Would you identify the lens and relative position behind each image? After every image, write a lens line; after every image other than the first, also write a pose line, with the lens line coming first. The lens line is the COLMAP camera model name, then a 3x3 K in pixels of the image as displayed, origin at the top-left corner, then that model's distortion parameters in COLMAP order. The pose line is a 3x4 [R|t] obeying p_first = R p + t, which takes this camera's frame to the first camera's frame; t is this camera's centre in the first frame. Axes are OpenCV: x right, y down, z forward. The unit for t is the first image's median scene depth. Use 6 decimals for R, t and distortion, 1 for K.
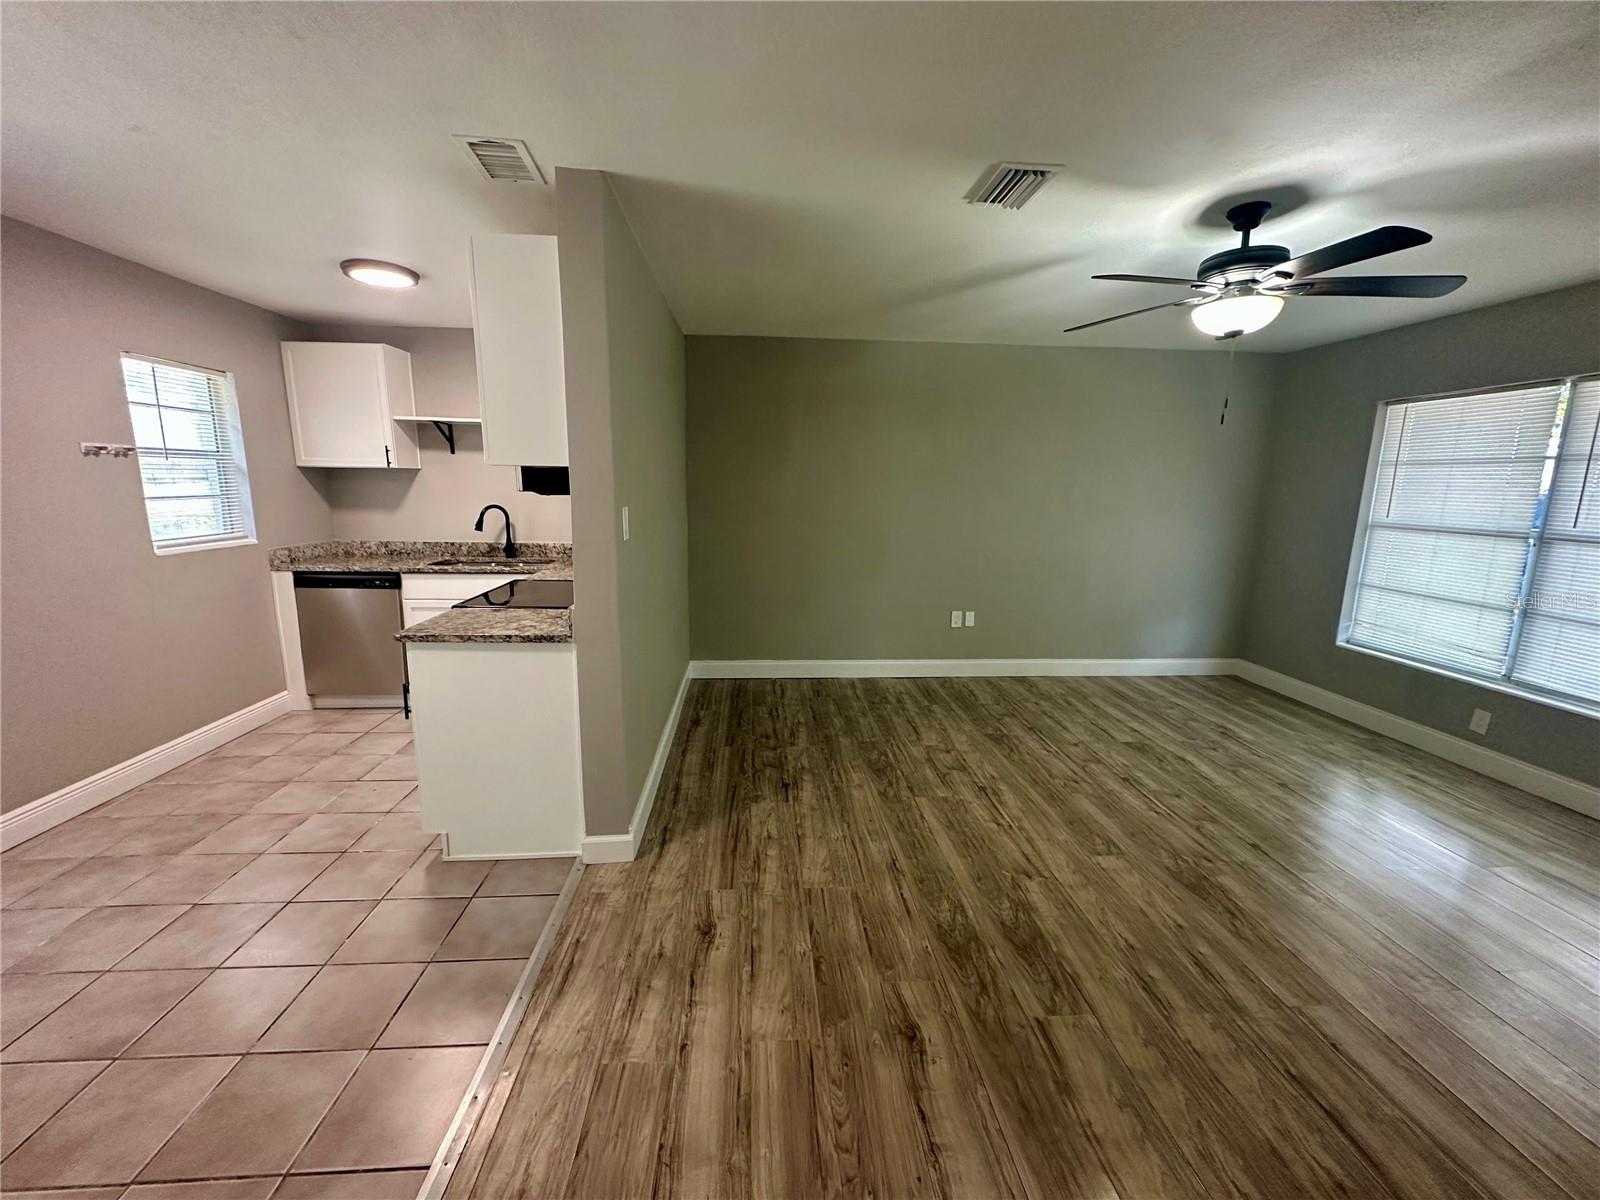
lens RADIAL K [[635.1, 0, 803.3], [0, 635.1, 597.1], [0, 0, 1]] dist [-0.004112, 0.001601]
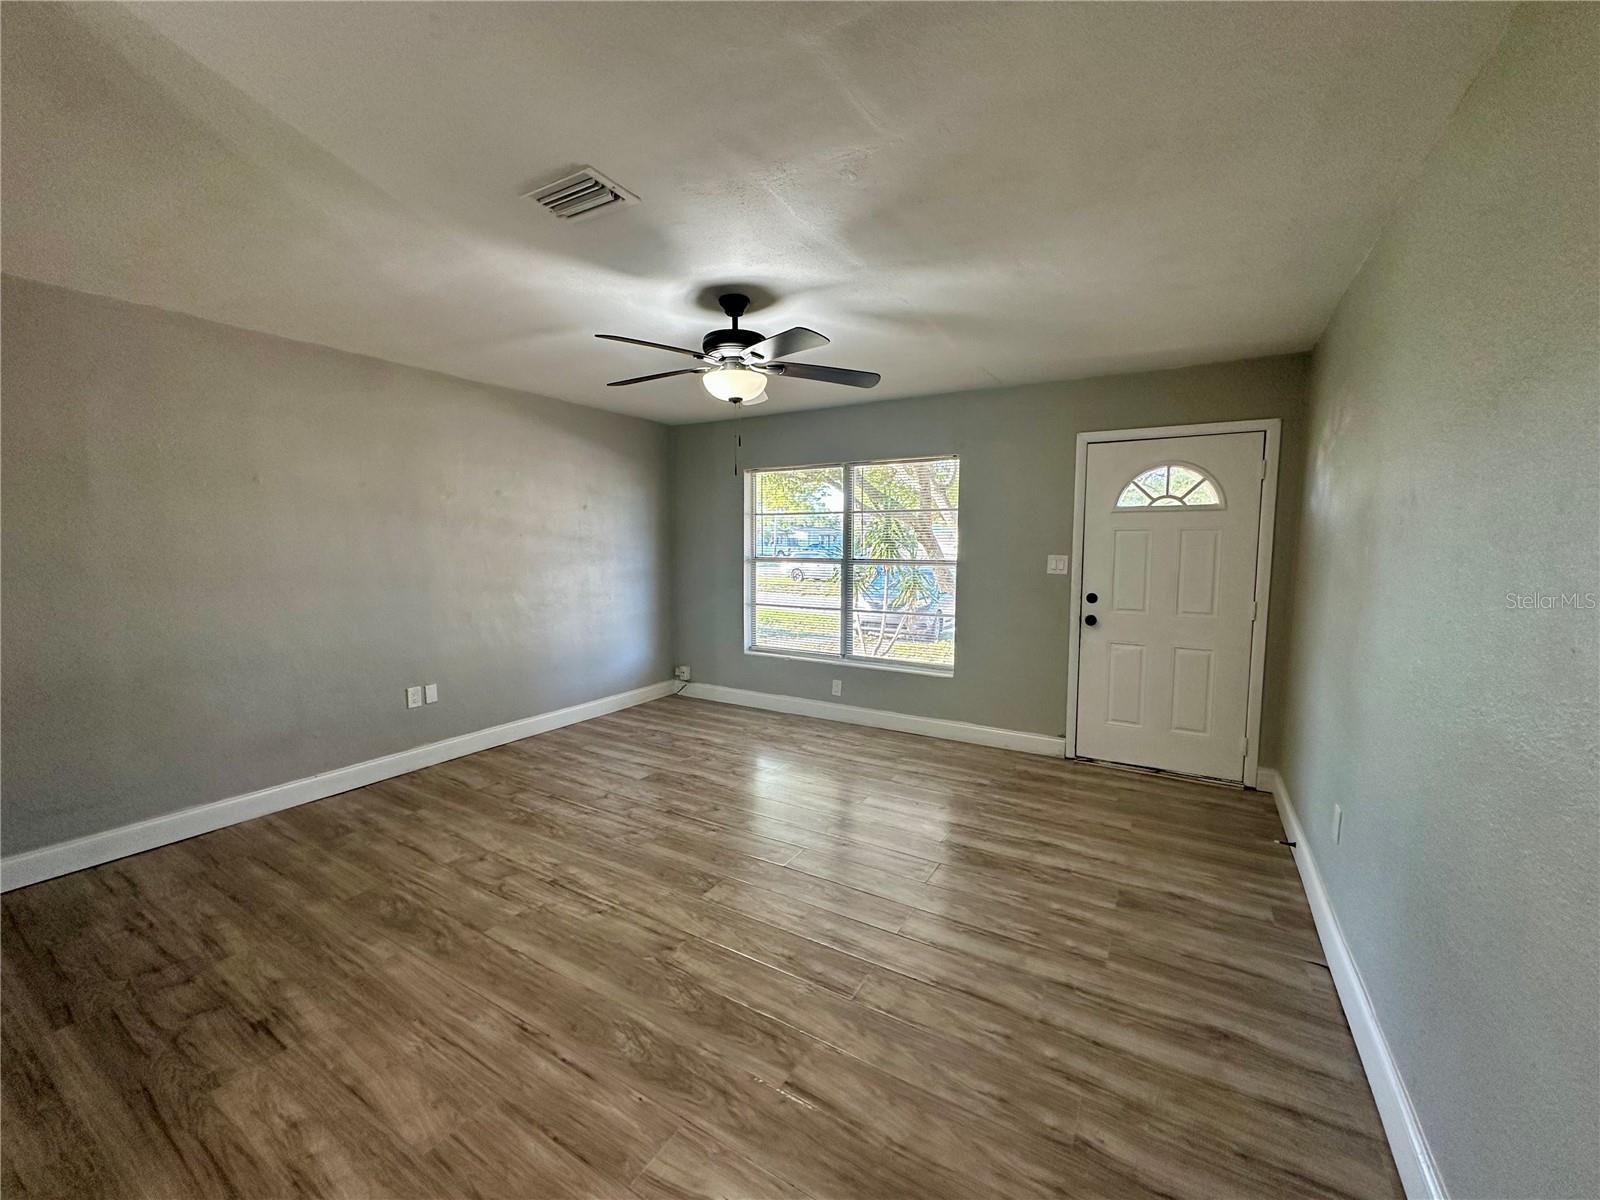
lens RADIAL K [[635.1, 0, 798.6], [0, 635.1, 596.2], [0, 0, 1]] dist [-0.004112, 0.001601]
pose [[0.577744, -0.084550, 0.811827, -0.187065], [0.149740, 0.988719, -0.003591, -0.024449], [-0.802365, 0.123638, 0.583887, 0.201873]]
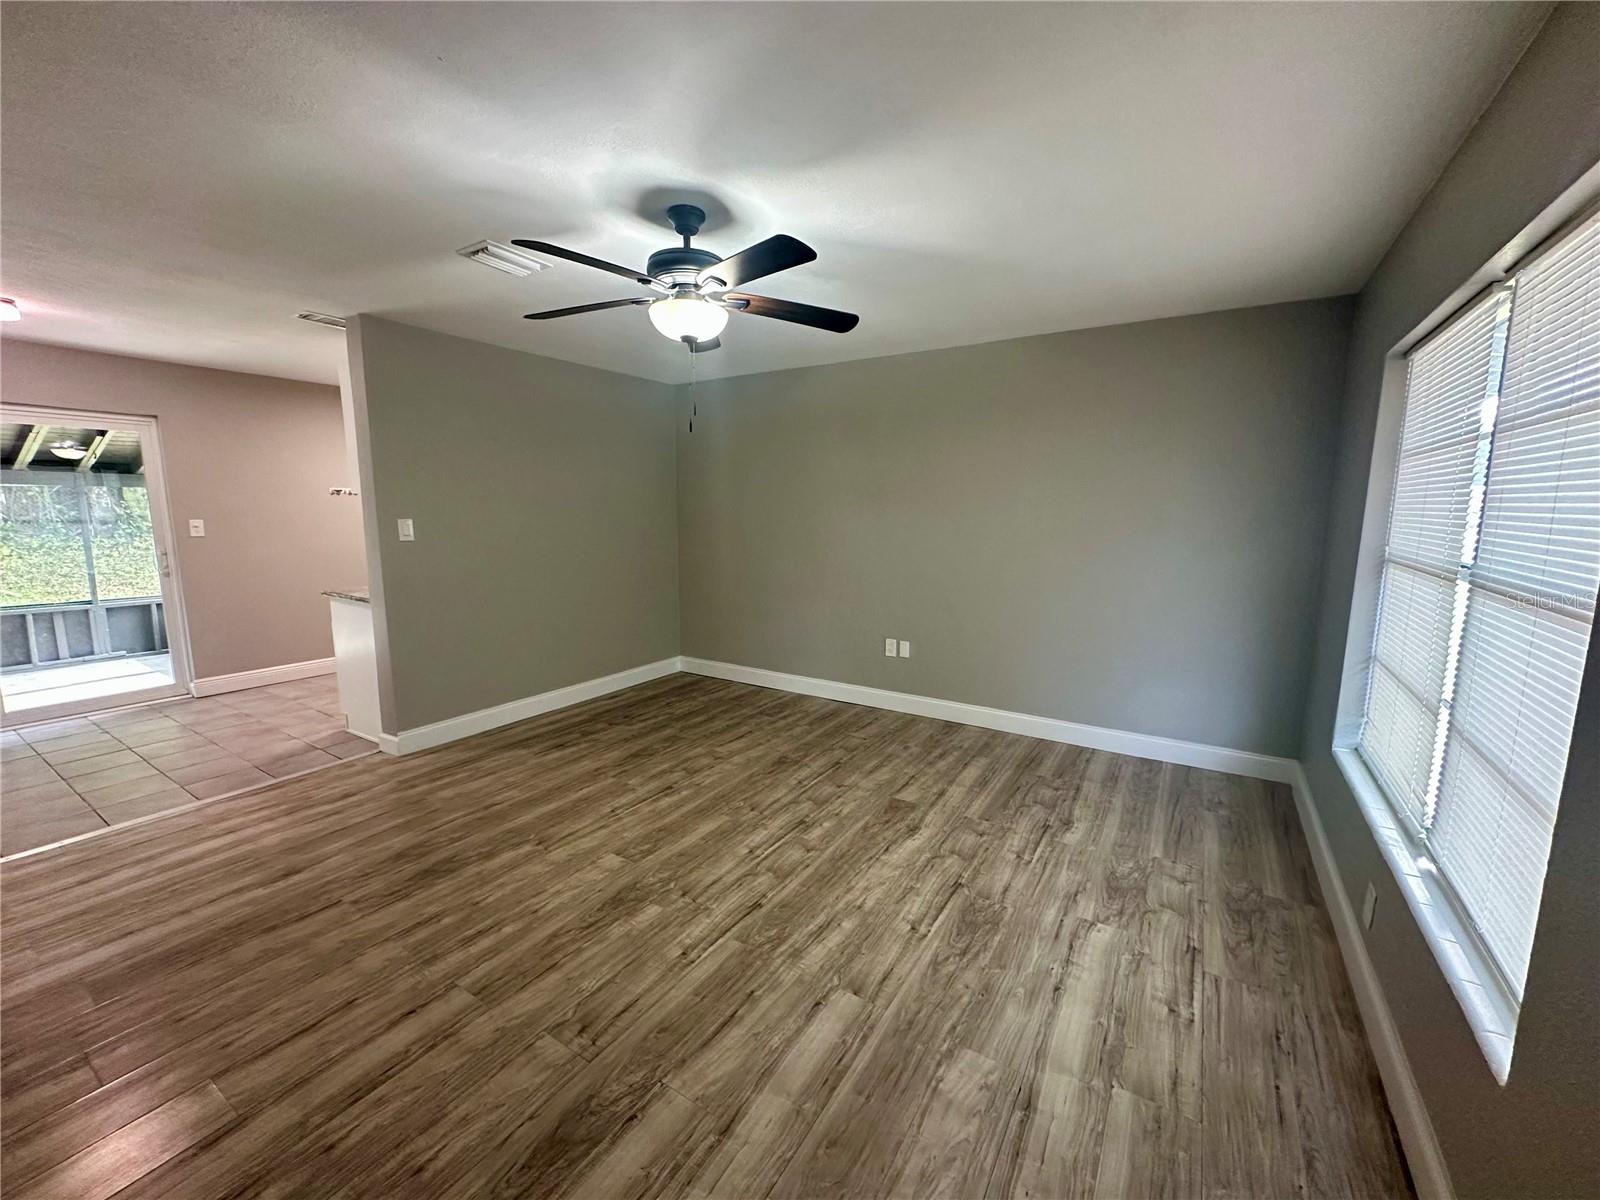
lens RADIAL K [[635.1, 0, 812.3], [0, 635.1, 602.2], [0, 0, 1]] dist [-0.004112, 0.001601]
pose [[0.807137, 0.075810, -0.585476, 1.094755], [-0.097729, 0.995196, -0.005866, -0.024763], [0.582219, 0.061953, 0.810668, 0.267229]]
